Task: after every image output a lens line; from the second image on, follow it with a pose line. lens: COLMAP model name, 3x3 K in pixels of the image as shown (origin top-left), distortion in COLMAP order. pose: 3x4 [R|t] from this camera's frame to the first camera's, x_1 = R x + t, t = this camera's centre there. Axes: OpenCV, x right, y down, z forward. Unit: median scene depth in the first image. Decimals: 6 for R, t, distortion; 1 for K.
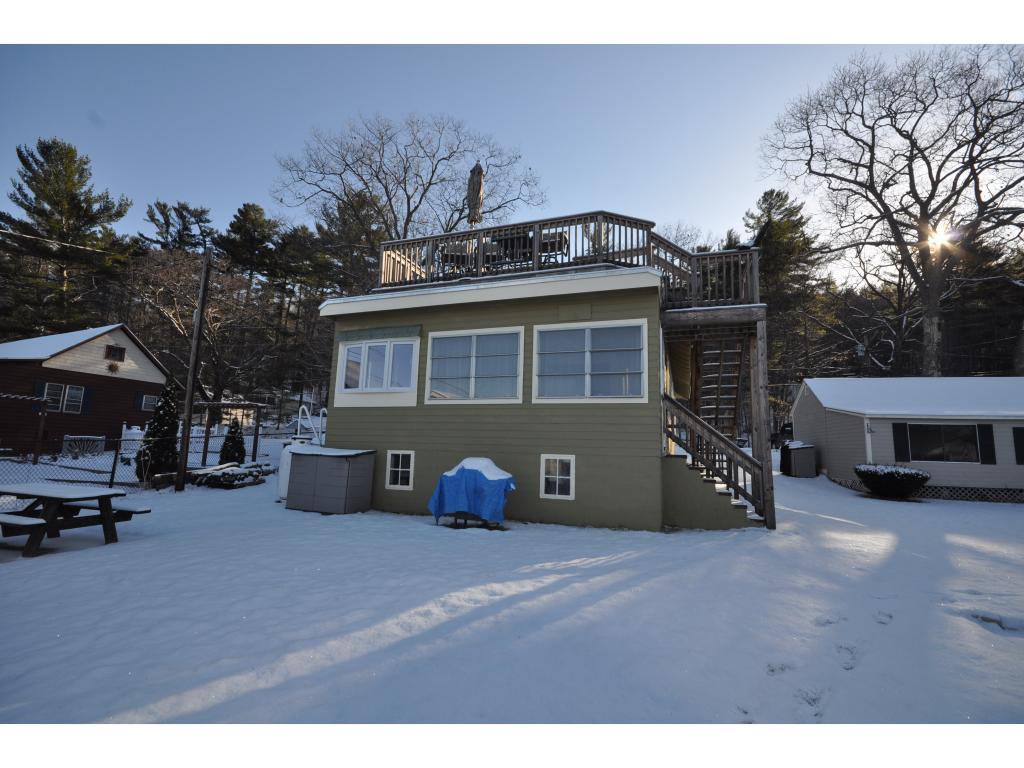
lens RADIAL K [[483.5, 0, 512.0], [0, 483.5, 384.0], [0, 0, 1]] dist [0.016809, -0.000093]
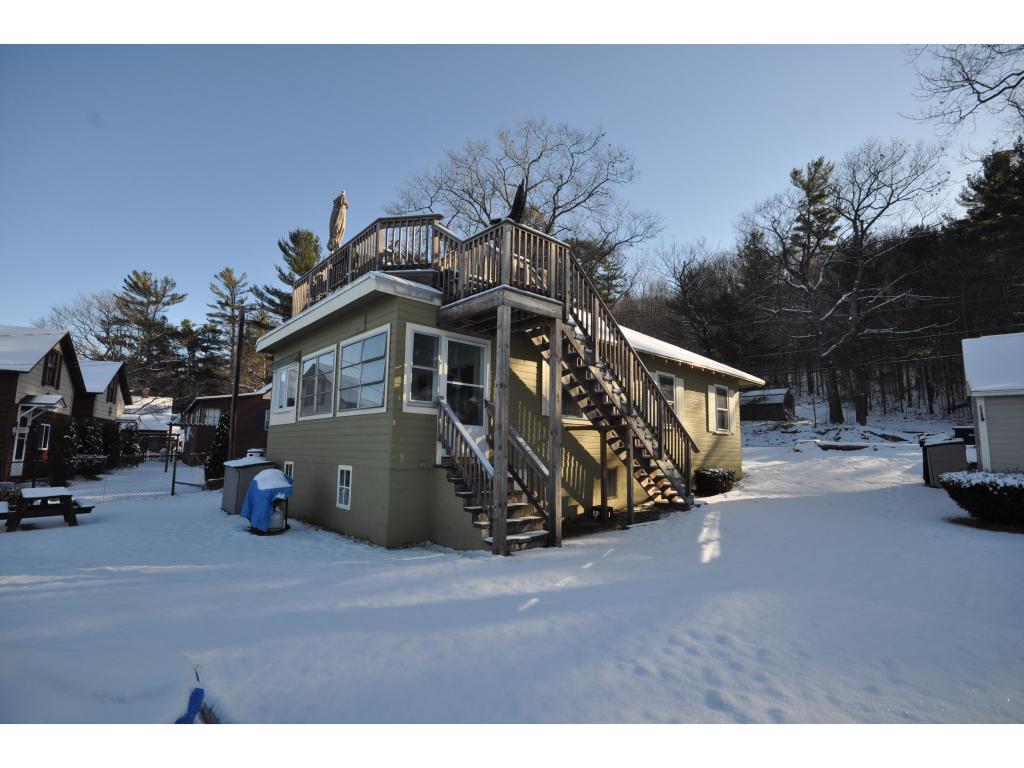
lens RADIAL K [[502.1, 0, 512.0], [0, 502.1, 384.0], [0, 0, 1]] dist [0.002963, 0.000247]
pose [[0.875826, -0.083009, -0.475434, 0.743126], [0.082960, 0.996329, -0.021130, 0.021256], [0.475443, -0.020936, 0.879498, 0.186683]]
